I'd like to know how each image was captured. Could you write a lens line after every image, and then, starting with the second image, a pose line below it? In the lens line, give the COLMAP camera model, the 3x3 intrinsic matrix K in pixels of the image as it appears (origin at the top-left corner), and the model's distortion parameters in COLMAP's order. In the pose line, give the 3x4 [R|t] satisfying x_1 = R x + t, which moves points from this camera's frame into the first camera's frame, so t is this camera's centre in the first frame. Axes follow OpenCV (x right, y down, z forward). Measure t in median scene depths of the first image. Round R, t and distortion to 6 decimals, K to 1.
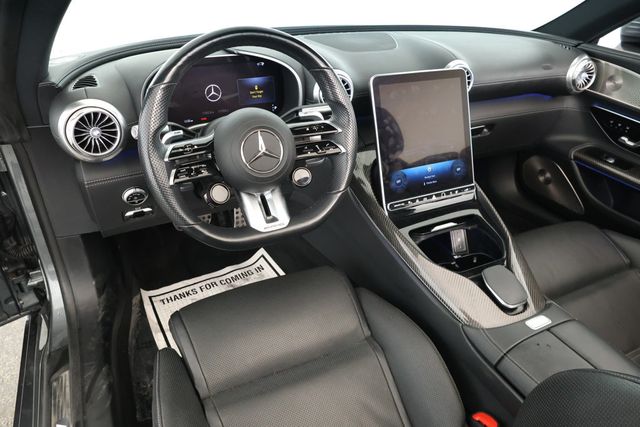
lens RADIAL K [[444.0, 0, 320.0], [0, 444.0, 213.5], [0, 0, 1]] dist [0.001140, -0.000235]
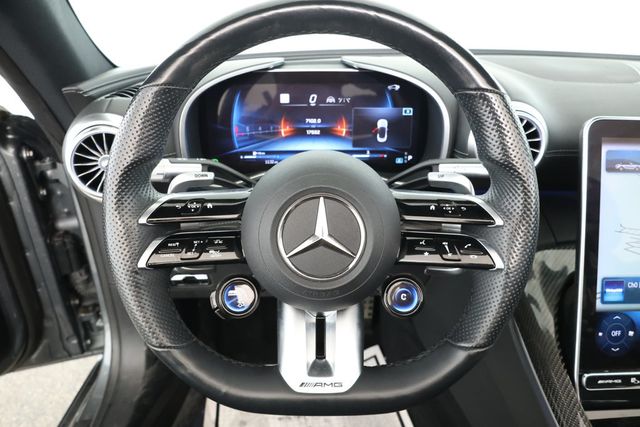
lens RADIAL K [[415.9, 0, 320.0], [0, 415.9, 213.5], [0, 0, 1]] dist [-0.004047, -0.000020]
pose [[0.906592, 0.164882, -0.388465, 0.043257], [-0.208447, 0.975344, -0.072489, -0.127195], [0.366935, 0.146692, 0.918608, 0.540659]]
